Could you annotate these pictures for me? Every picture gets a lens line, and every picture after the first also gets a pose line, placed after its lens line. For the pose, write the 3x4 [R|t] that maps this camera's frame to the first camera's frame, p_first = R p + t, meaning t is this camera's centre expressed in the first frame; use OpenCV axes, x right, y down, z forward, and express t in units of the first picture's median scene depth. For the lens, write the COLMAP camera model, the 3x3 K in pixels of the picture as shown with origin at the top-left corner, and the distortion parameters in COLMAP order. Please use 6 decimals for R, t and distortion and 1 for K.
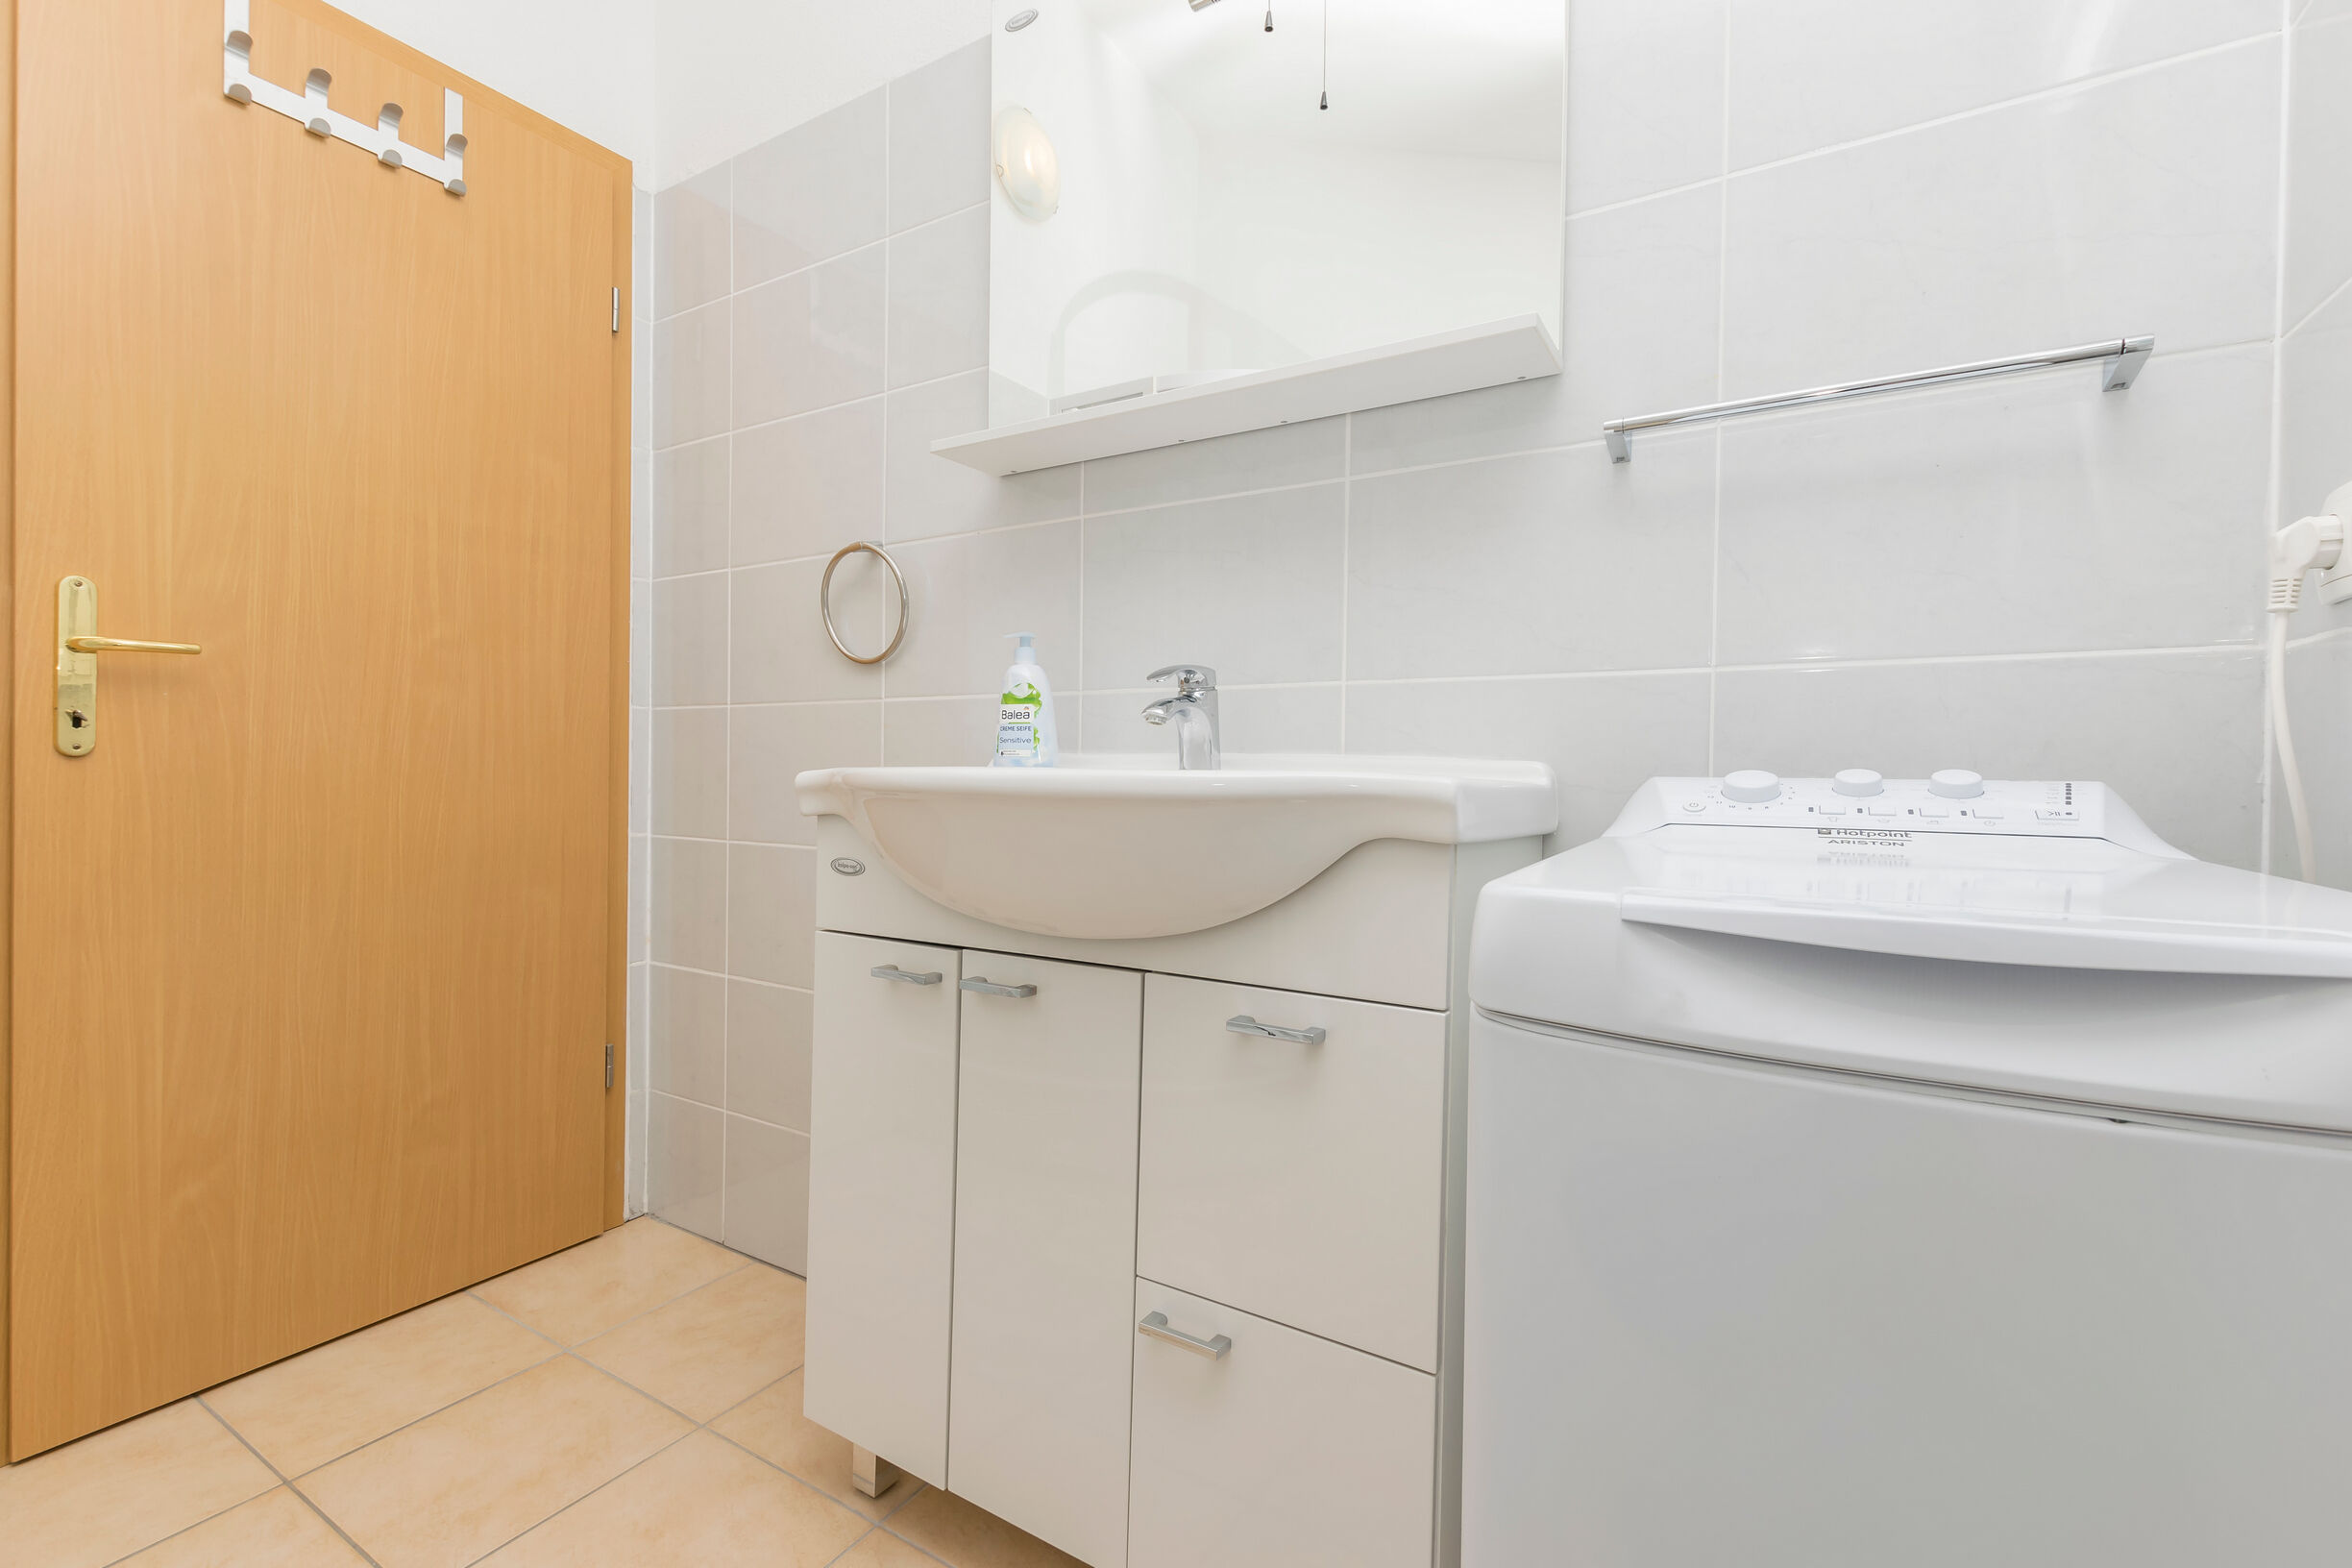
lens RADIAL K [[1013.3, 0, 1176.0], [0, 1013.3, 784.0], [0, 0, 1]] dist [0.000490, 0.000147]
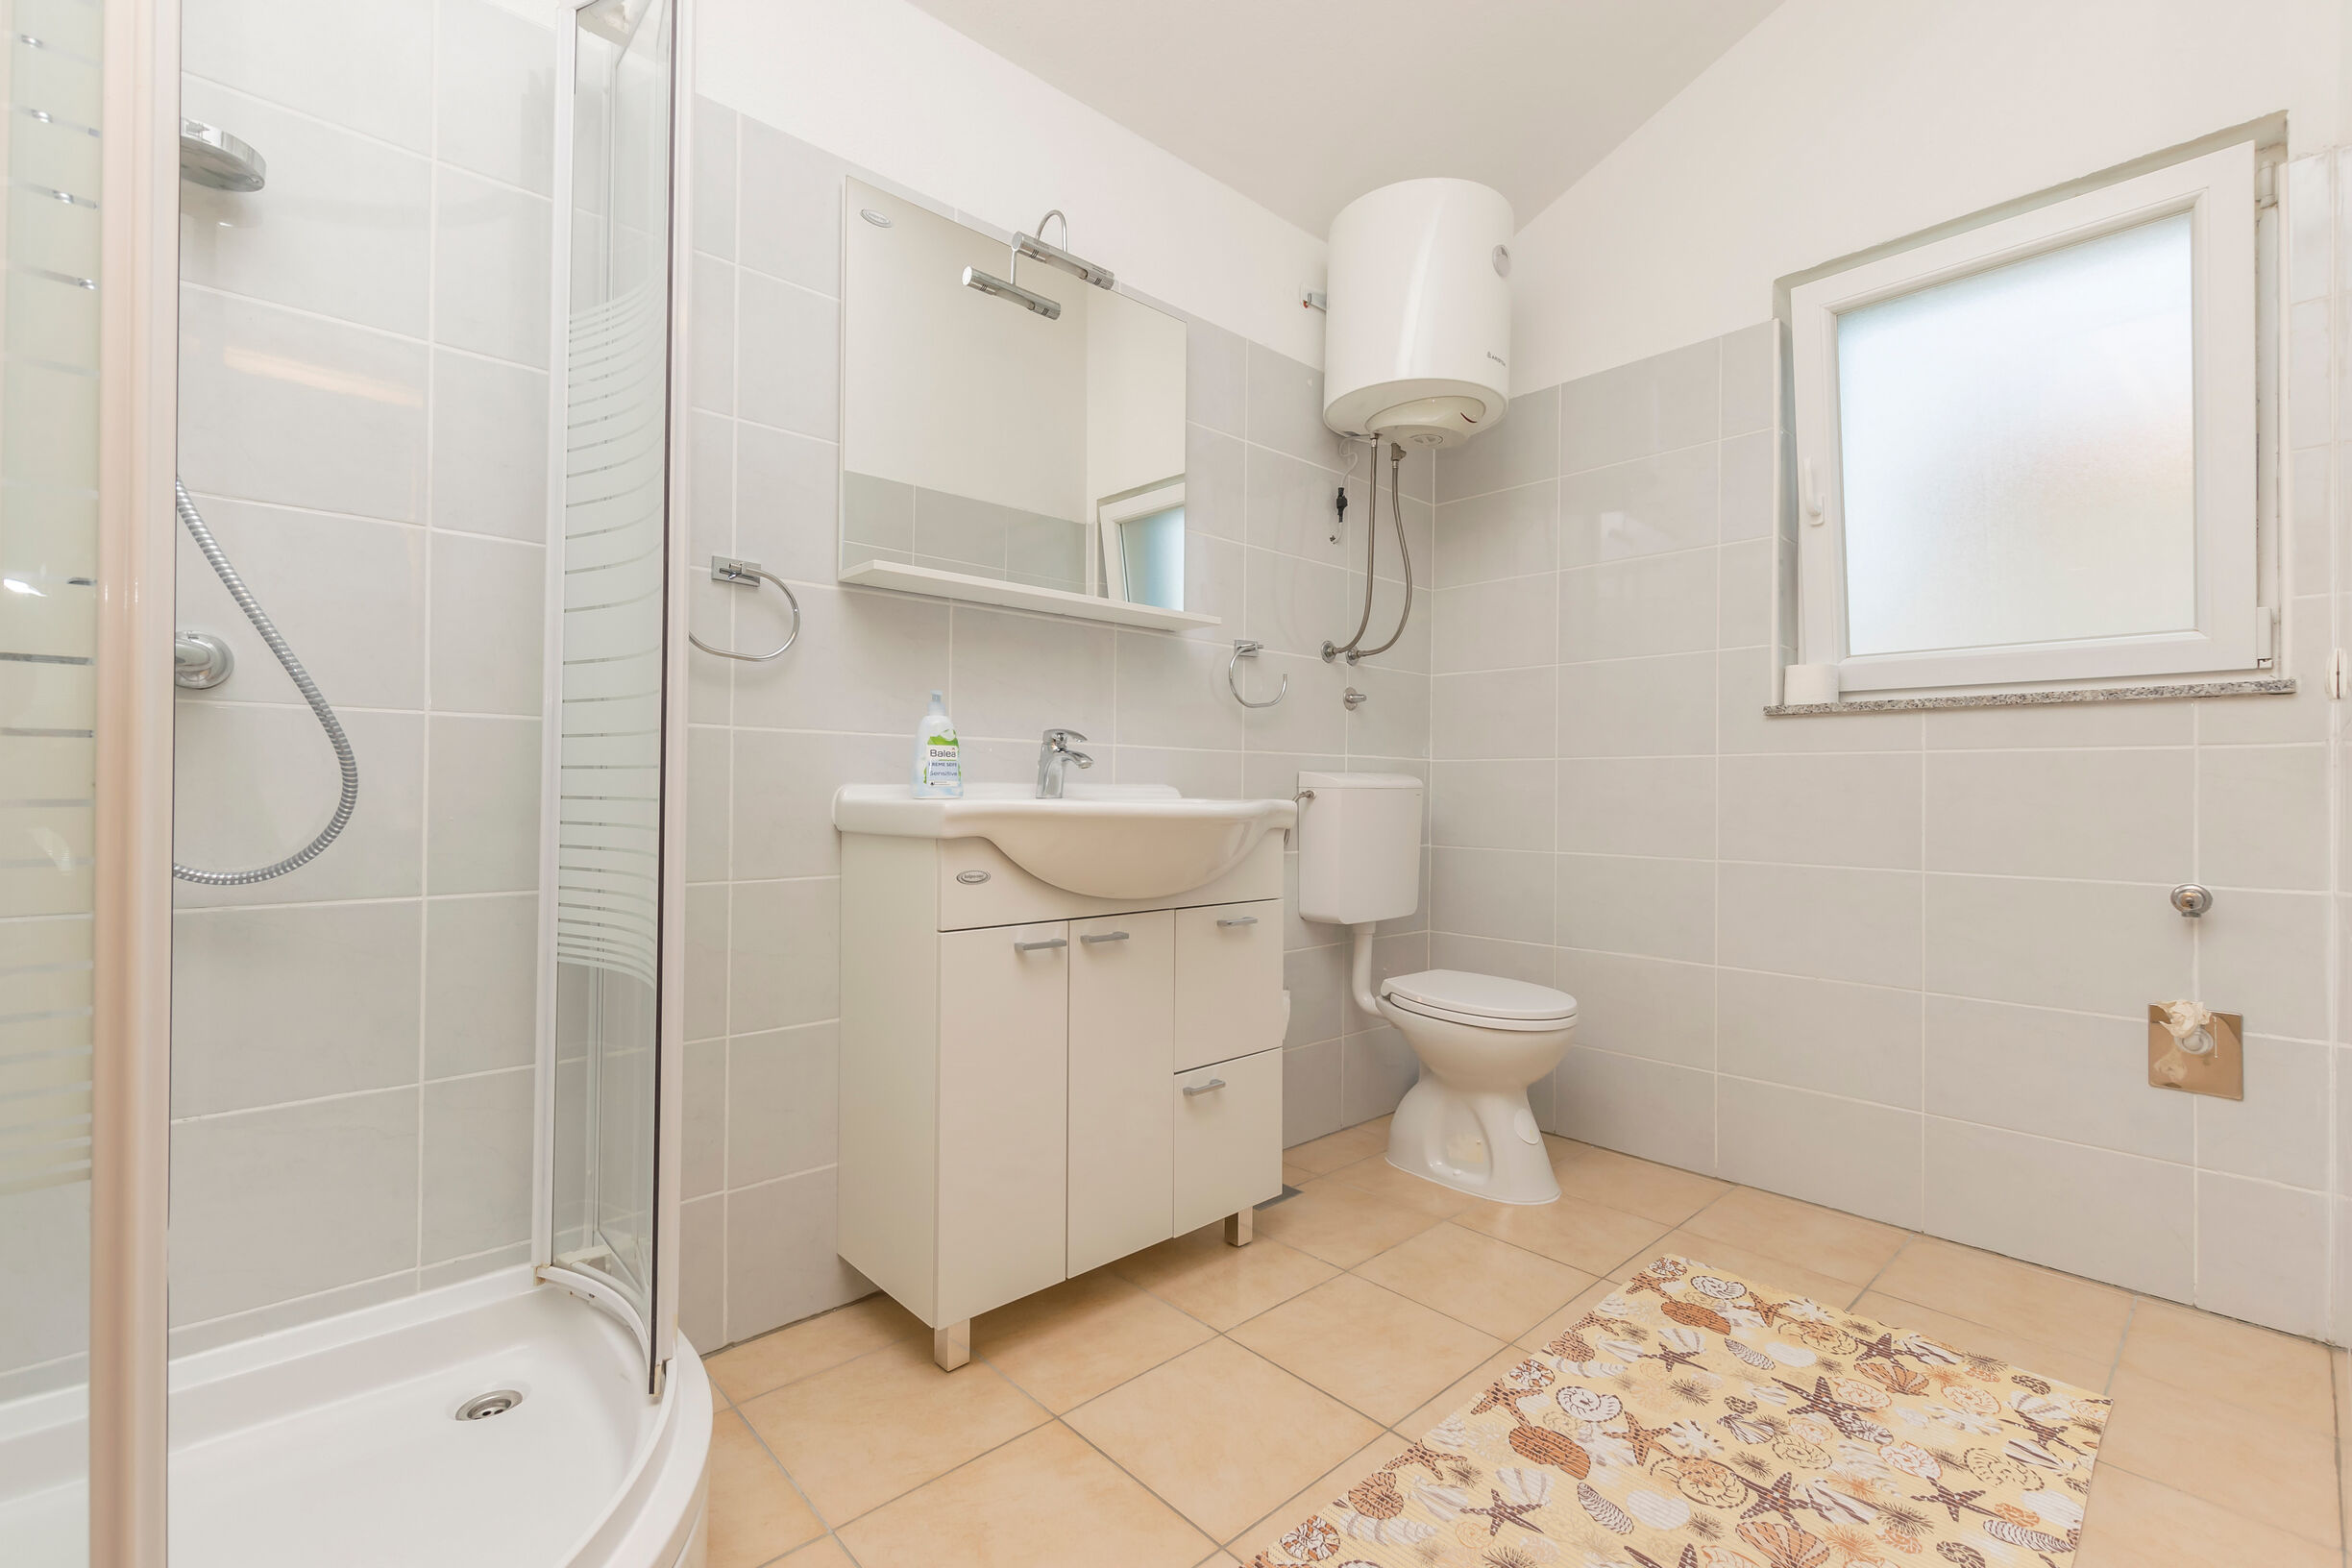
lens RADIAL K [[1013.3, 0, 1176.0], [0, 1013.3, 784.0], [0, 0, 1]] dist [0.000490, 0.000147]
pose [[0.282633, -0.012586, 0.959145, -1.461005], [-0.000040, 0.999914, 0.013133, -0.052277], [-0.959228, -0.003751, 0.282608, 0.396797]]
